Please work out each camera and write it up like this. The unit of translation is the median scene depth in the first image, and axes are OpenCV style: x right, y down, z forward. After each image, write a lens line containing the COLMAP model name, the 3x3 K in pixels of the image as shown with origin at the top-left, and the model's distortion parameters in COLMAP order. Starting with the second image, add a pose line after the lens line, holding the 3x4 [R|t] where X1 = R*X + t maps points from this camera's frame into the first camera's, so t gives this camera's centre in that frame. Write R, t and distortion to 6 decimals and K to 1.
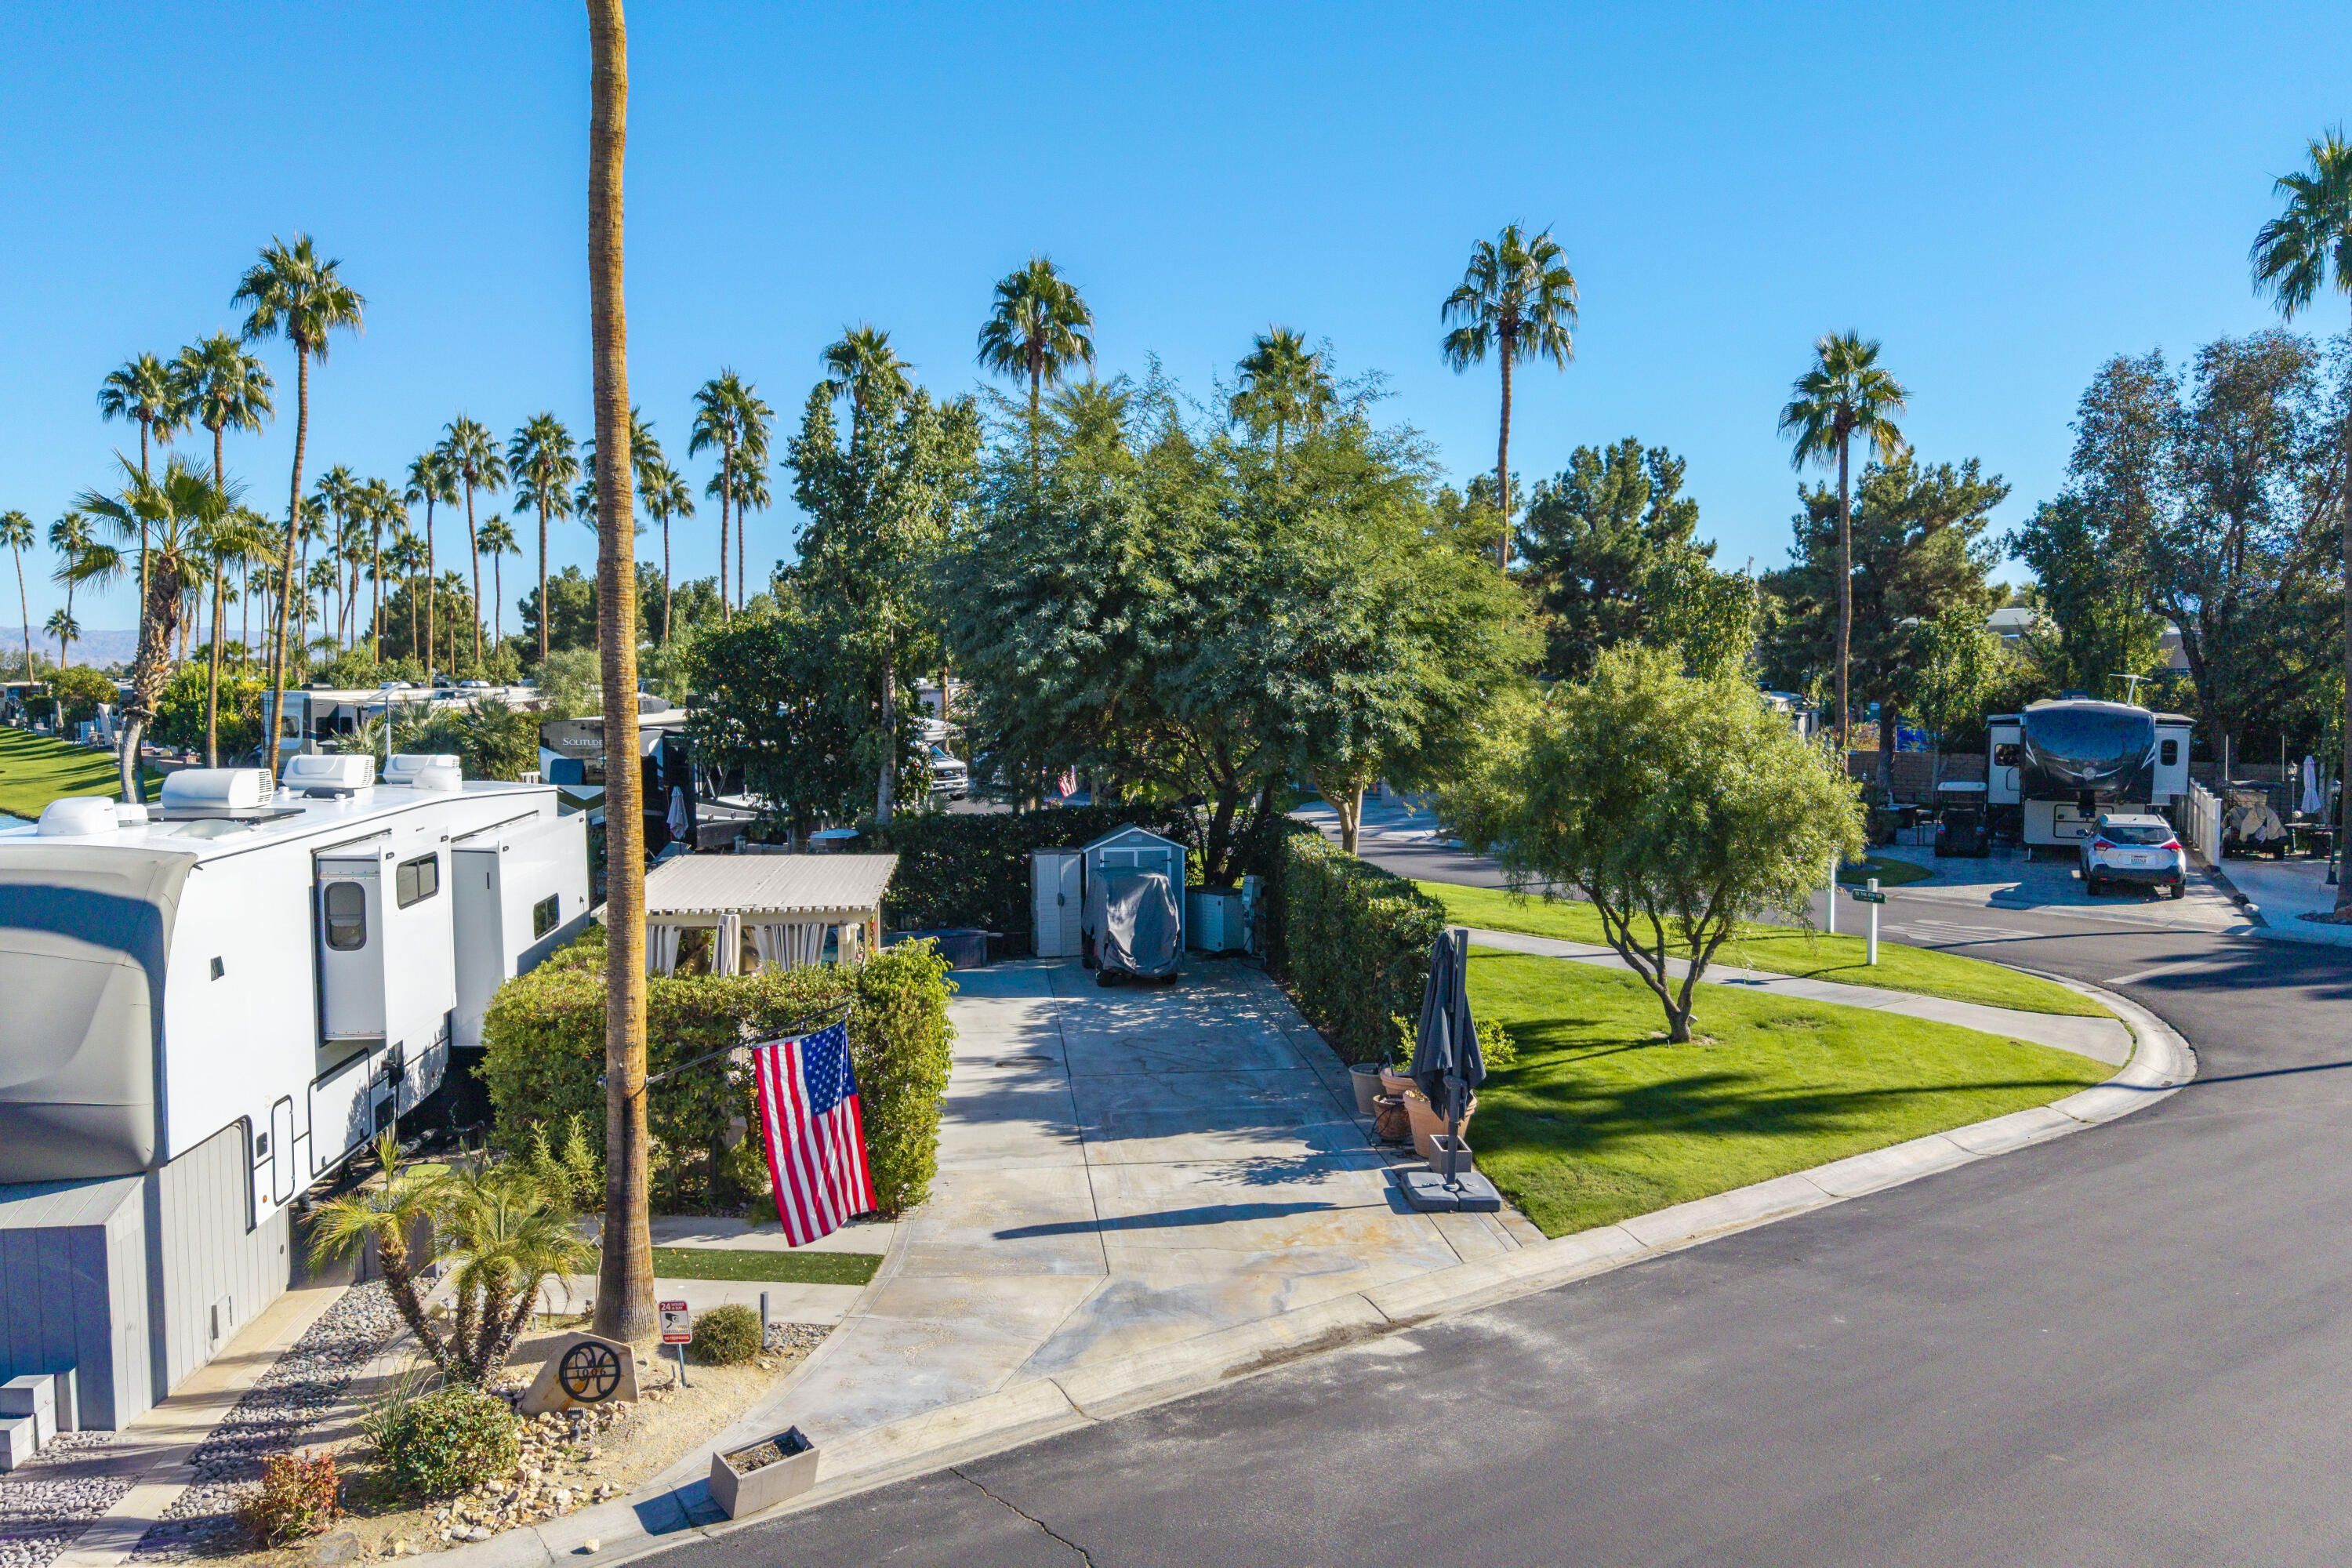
lens RADIAL K [[1626.5, 0, 1177.5], [0, 1626.5, 748.1], [0, 0, 1]] dist [0.027840, -0.036452]
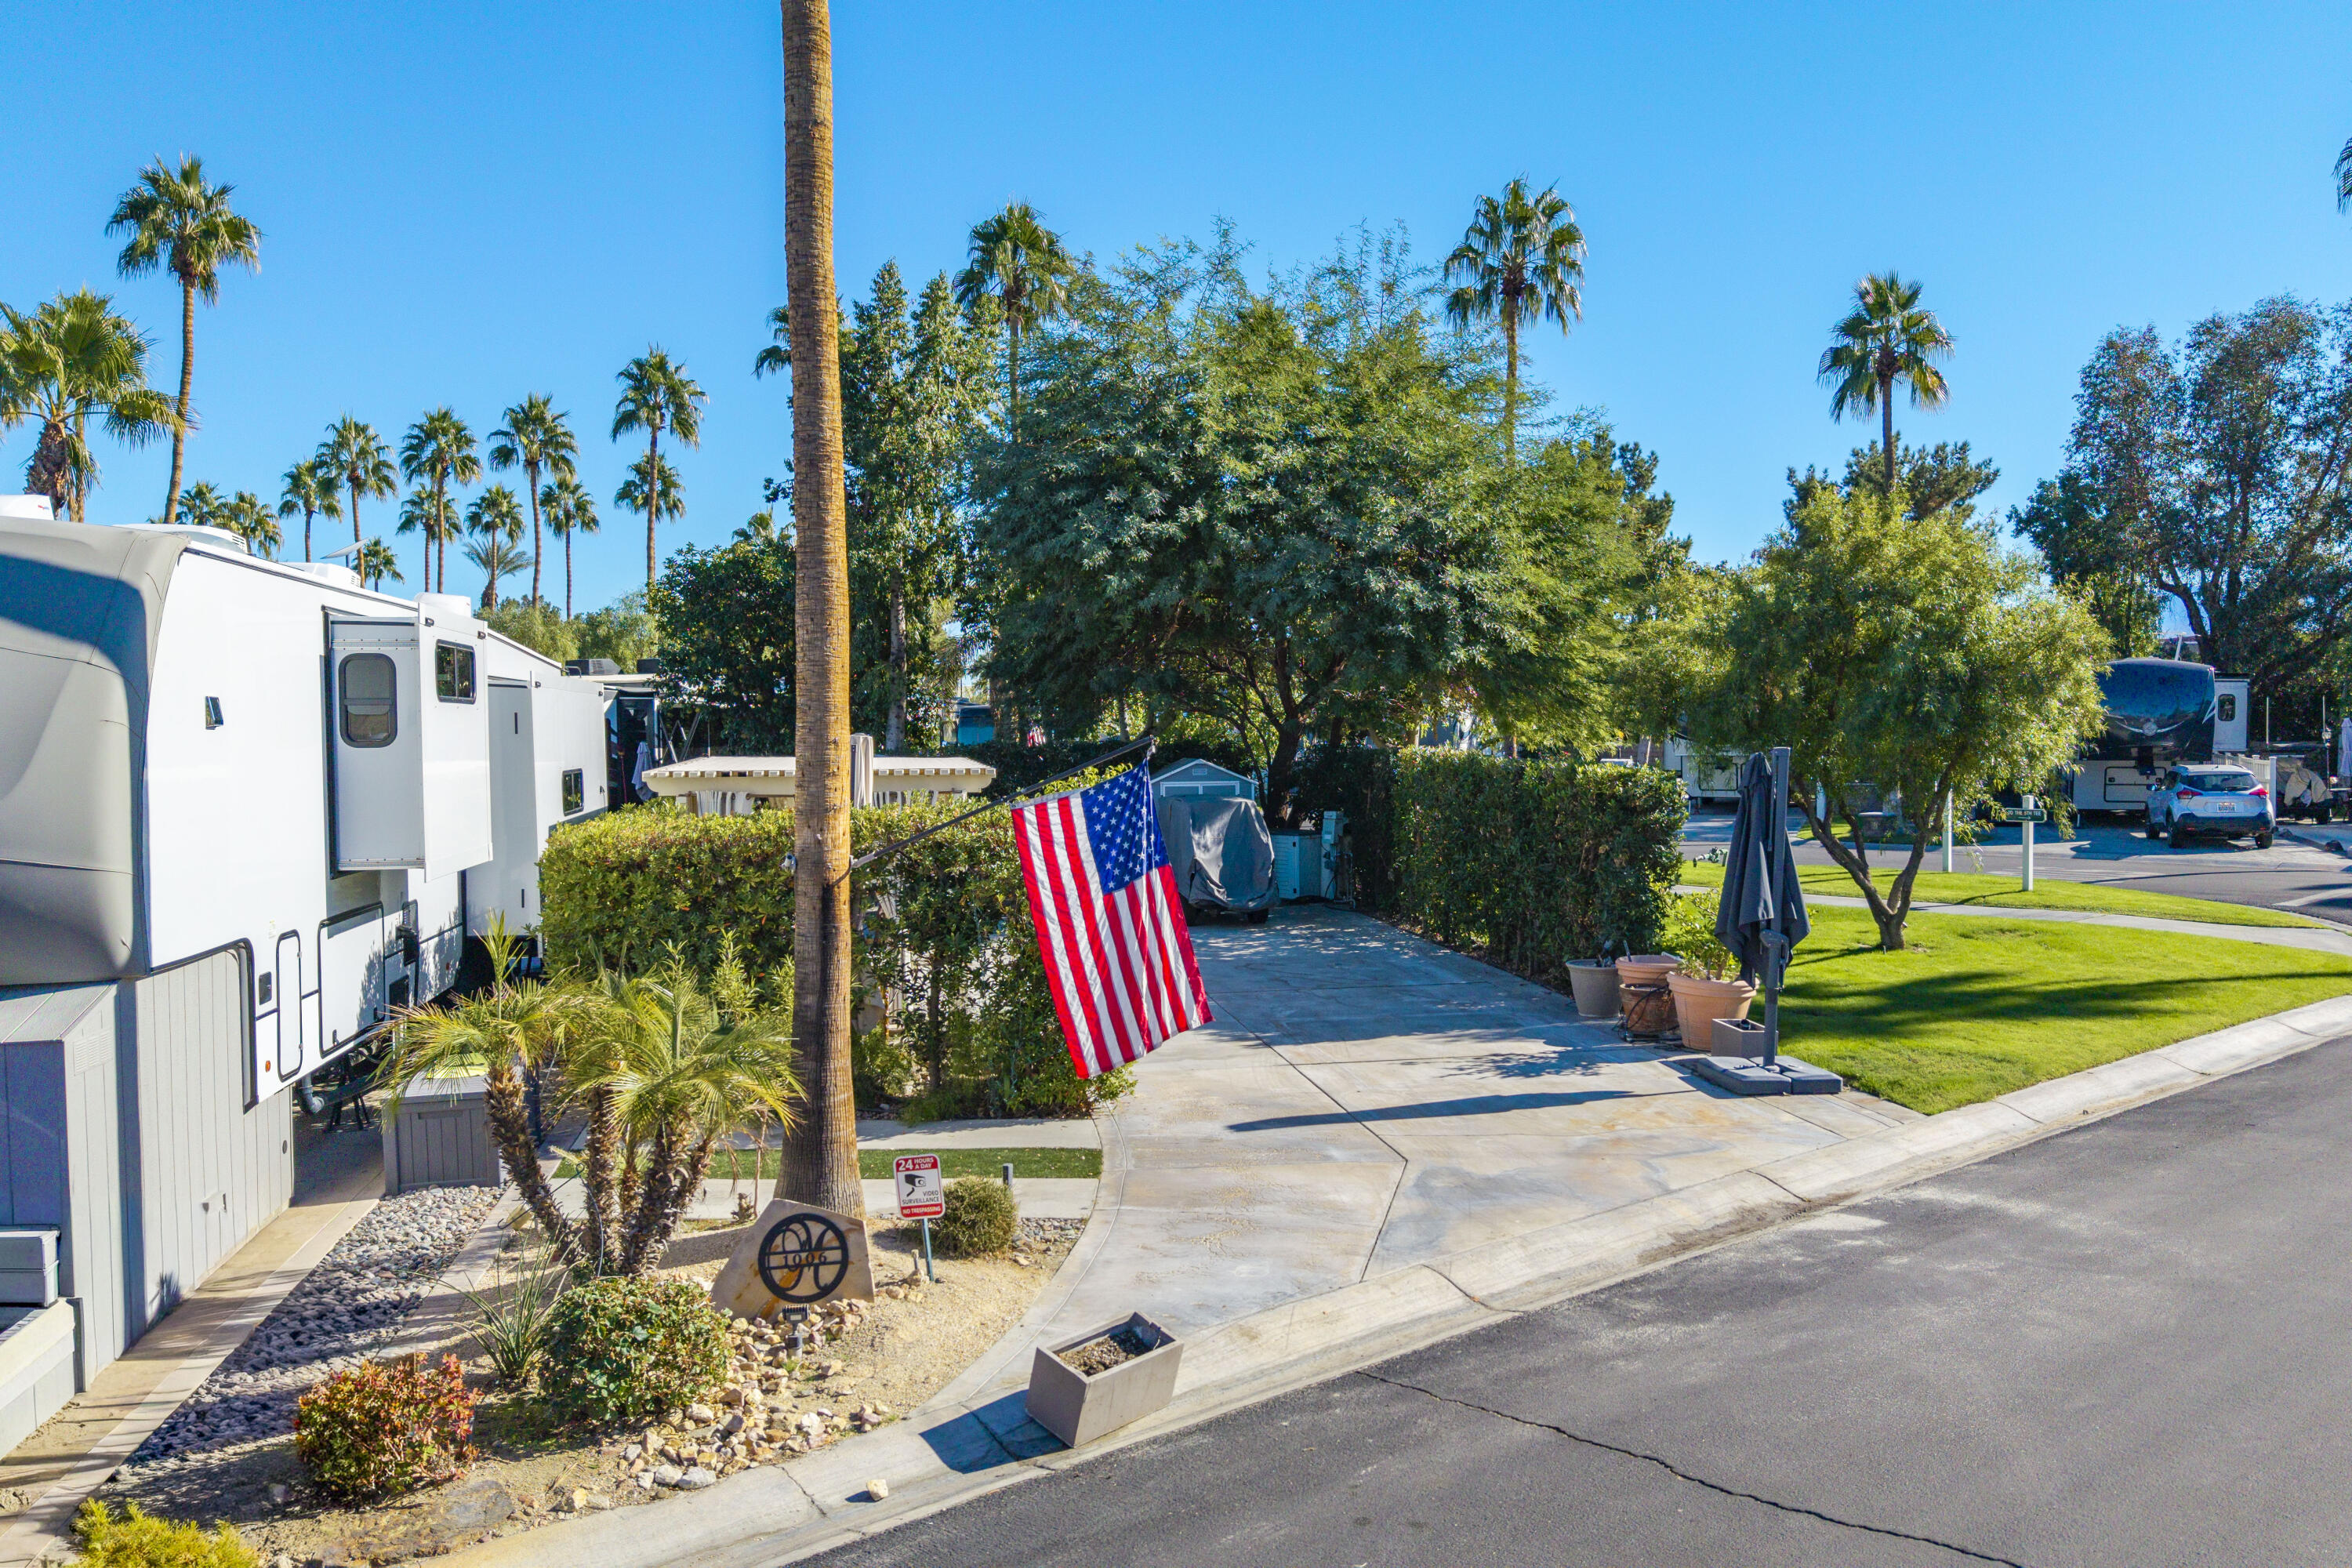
lens RADIAL K [[1609.9, 0, 1176.0], [0, 1609.9, 784.0], [0, 0, 1]] dist [0.005339, -0.000939]
pose [[0.996601, -0.005980, 0.082162, -0.118863], [0.008336, 0.999563, -0.028363, 0.093905], [-0.081957, 0.028952, 0.996215, 0.143609]]
